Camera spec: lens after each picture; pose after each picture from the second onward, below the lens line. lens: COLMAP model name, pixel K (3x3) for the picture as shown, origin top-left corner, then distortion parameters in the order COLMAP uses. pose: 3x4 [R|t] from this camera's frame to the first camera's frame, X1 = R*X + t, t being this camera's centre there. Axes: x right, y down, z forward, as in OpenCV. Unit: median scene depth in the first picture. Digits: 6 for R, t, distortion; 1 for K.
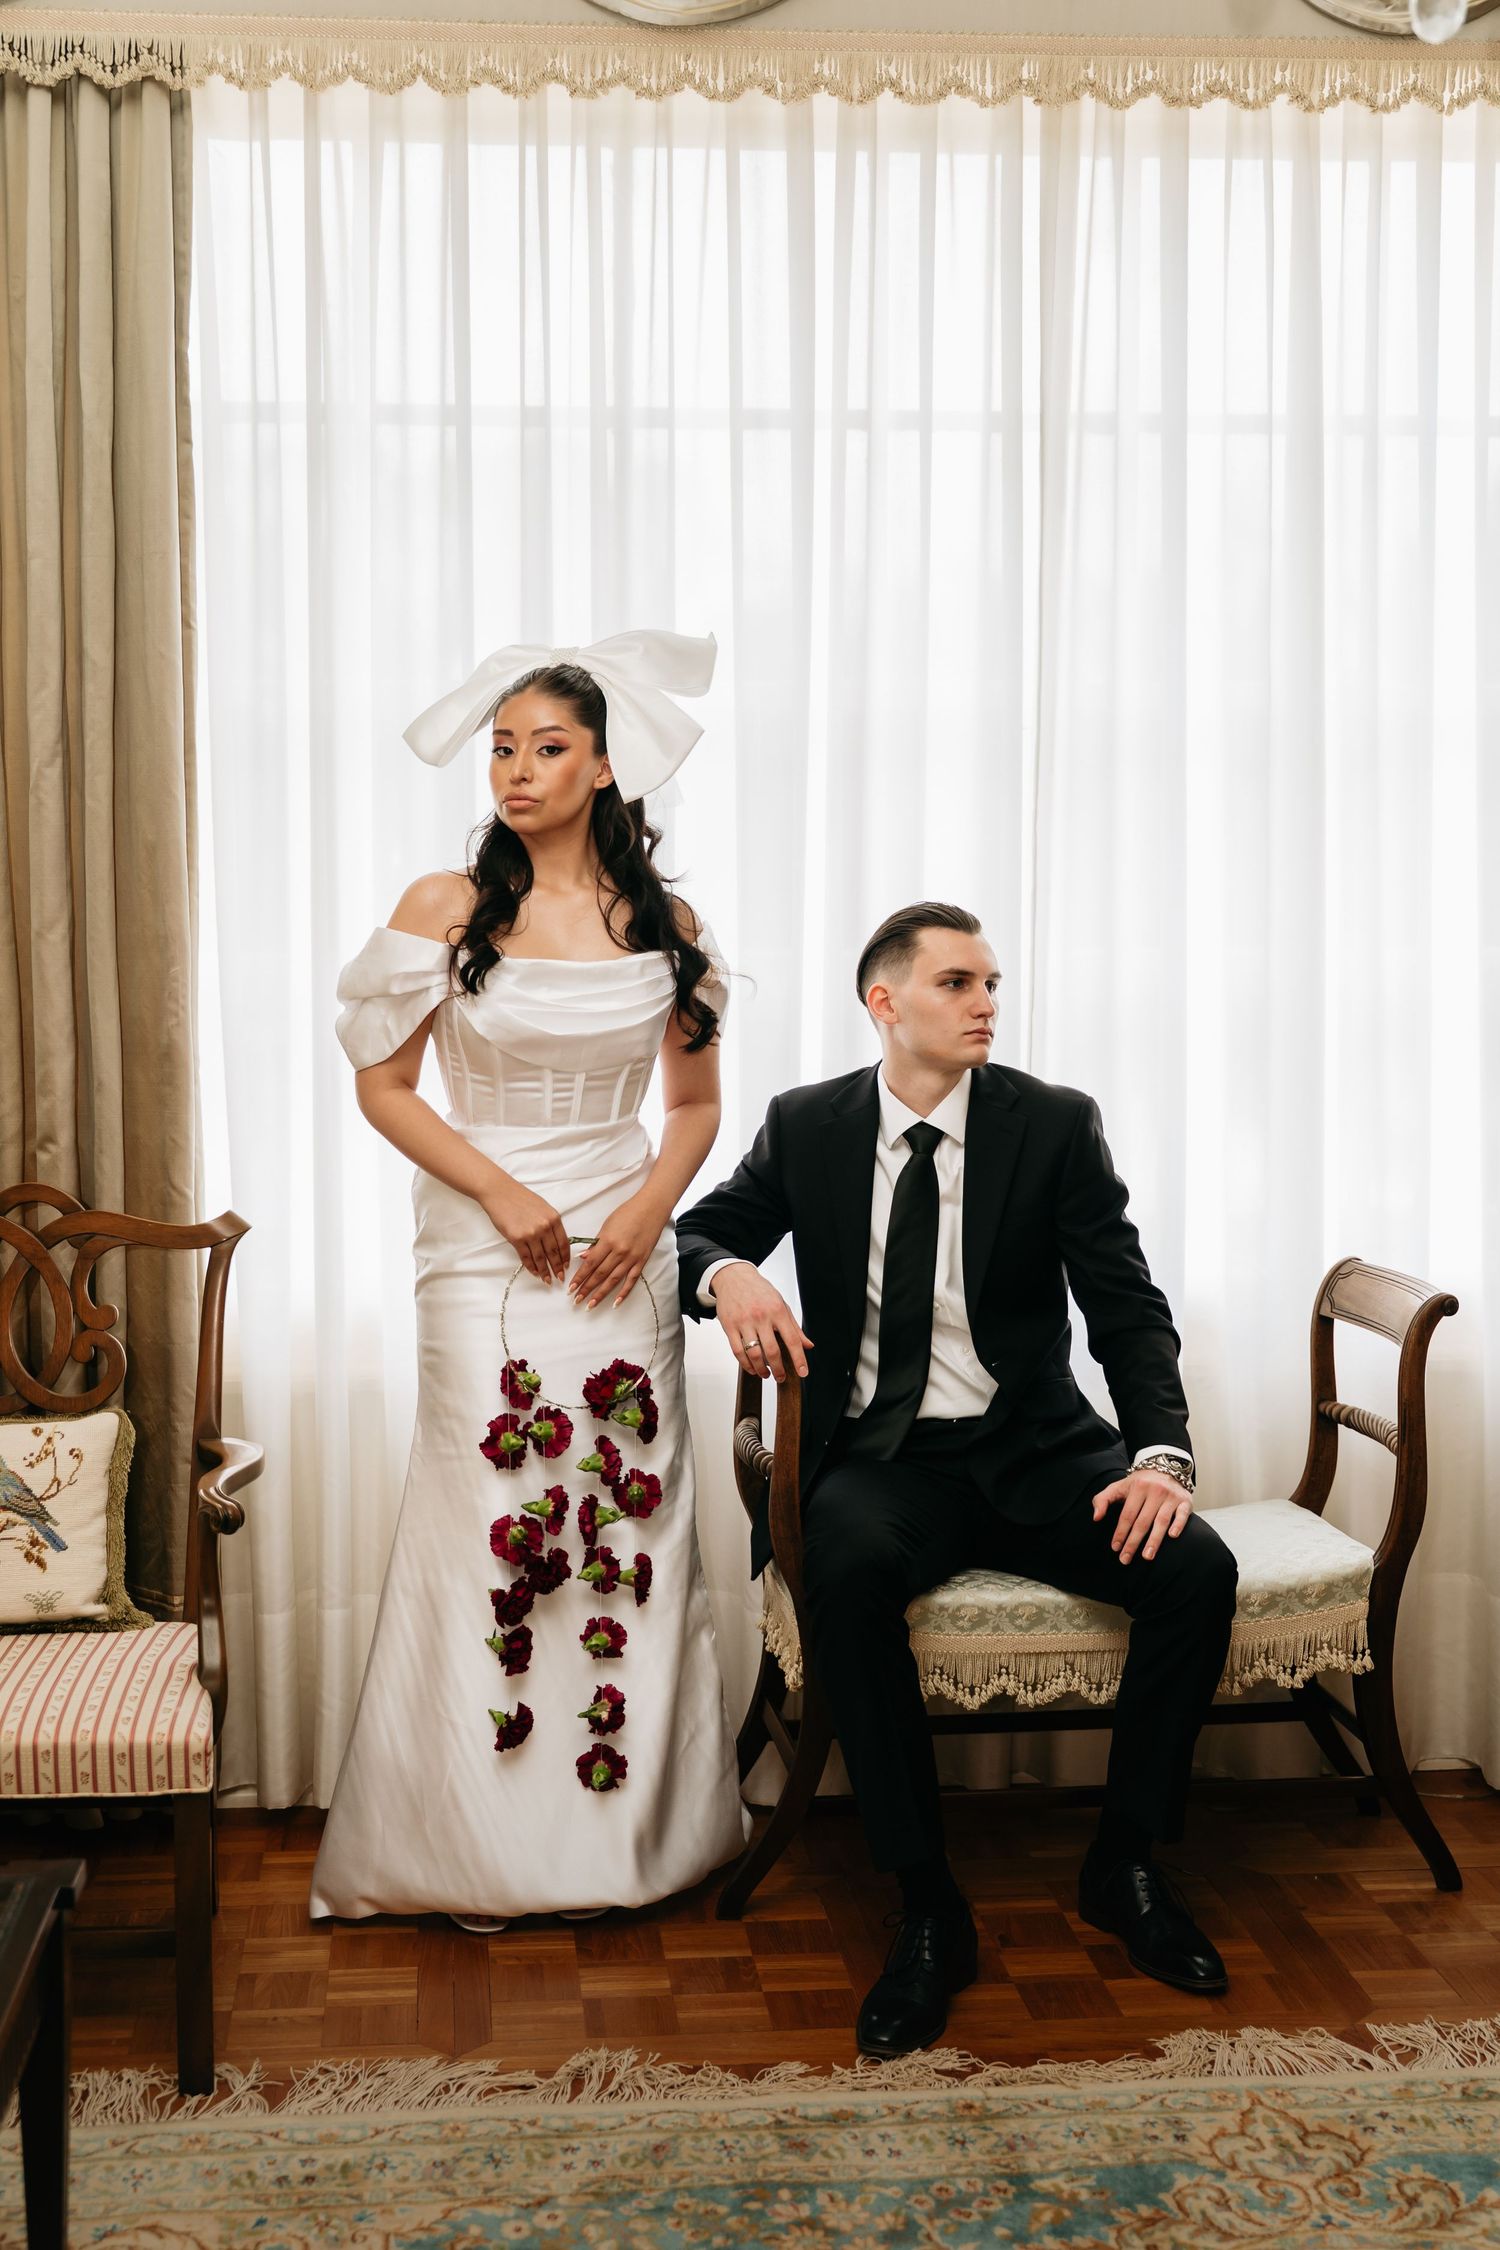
lens RADIAL K [[2830.6, 0, 733.5], [0, 2830.6, 1138.5], [0, 0, 1]] dist [0.031900, 0.000000]
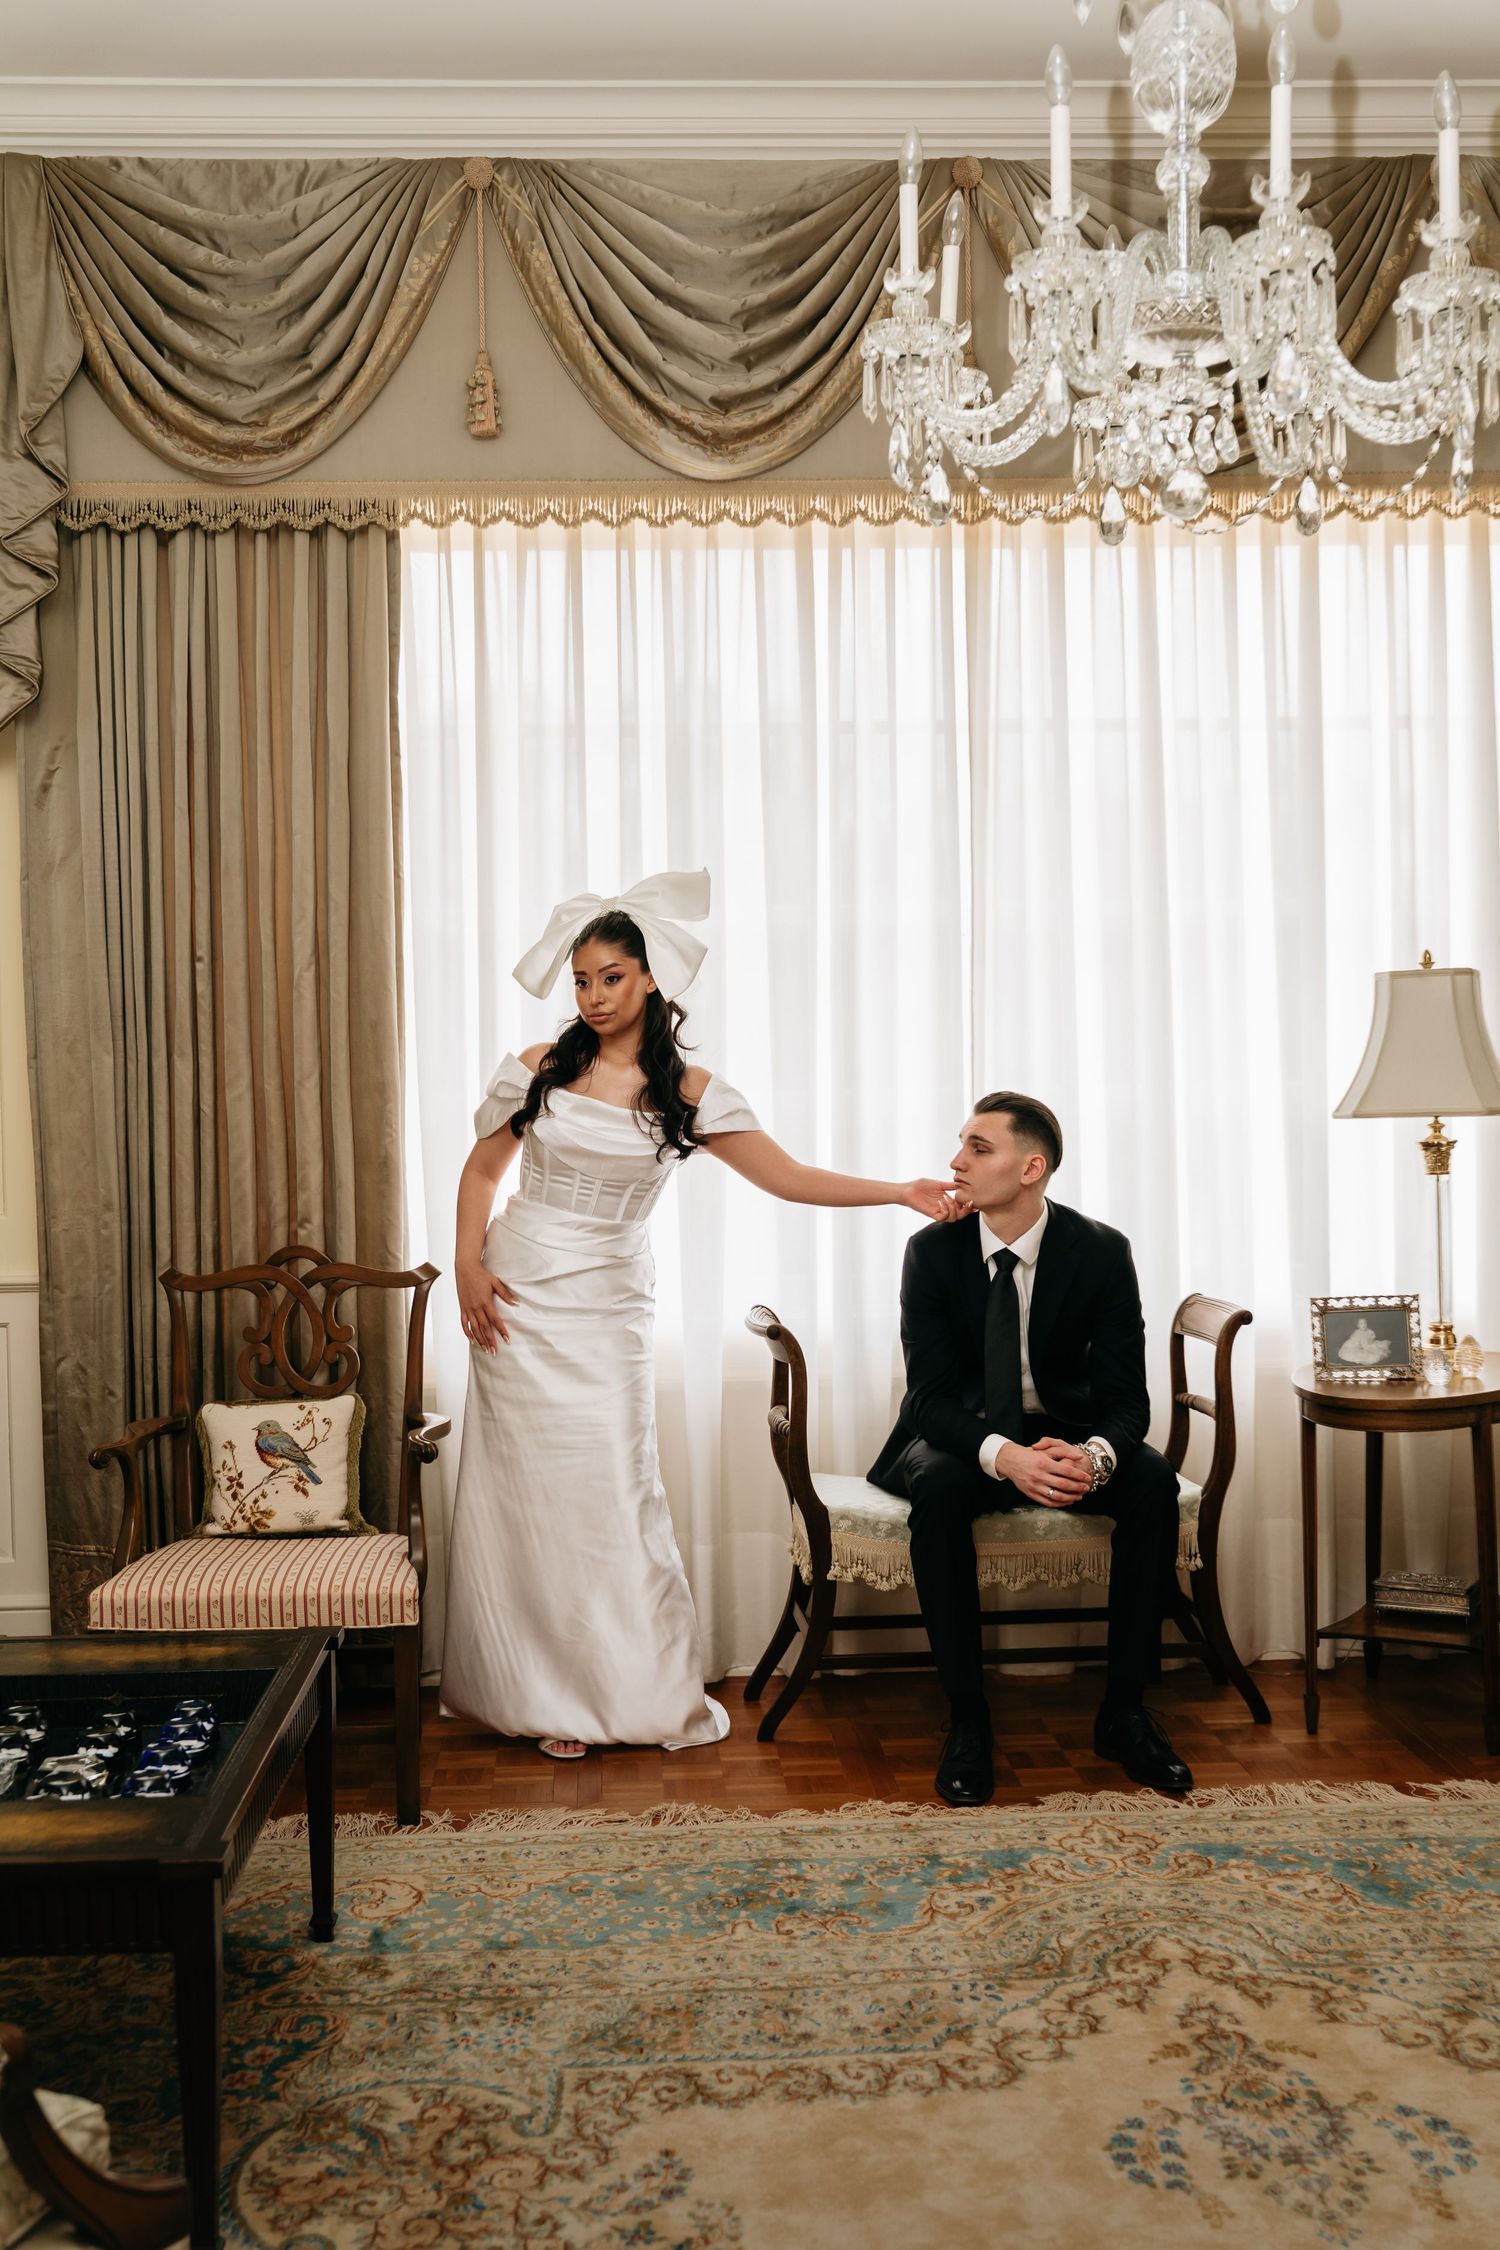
lens RADIAL K [[2396.3, 0, 765.3], [0, 2396.3, 1112.5], [0, 0, 1]] dist [-0.006408, 0.000000]
pose [[0.999377, -0.015056, -0.031932, 0.043798], [0.012860, 0.997611, -0.067880, 0.034861], [0.032877, 0.067427, 0.997182, -0.268048]]
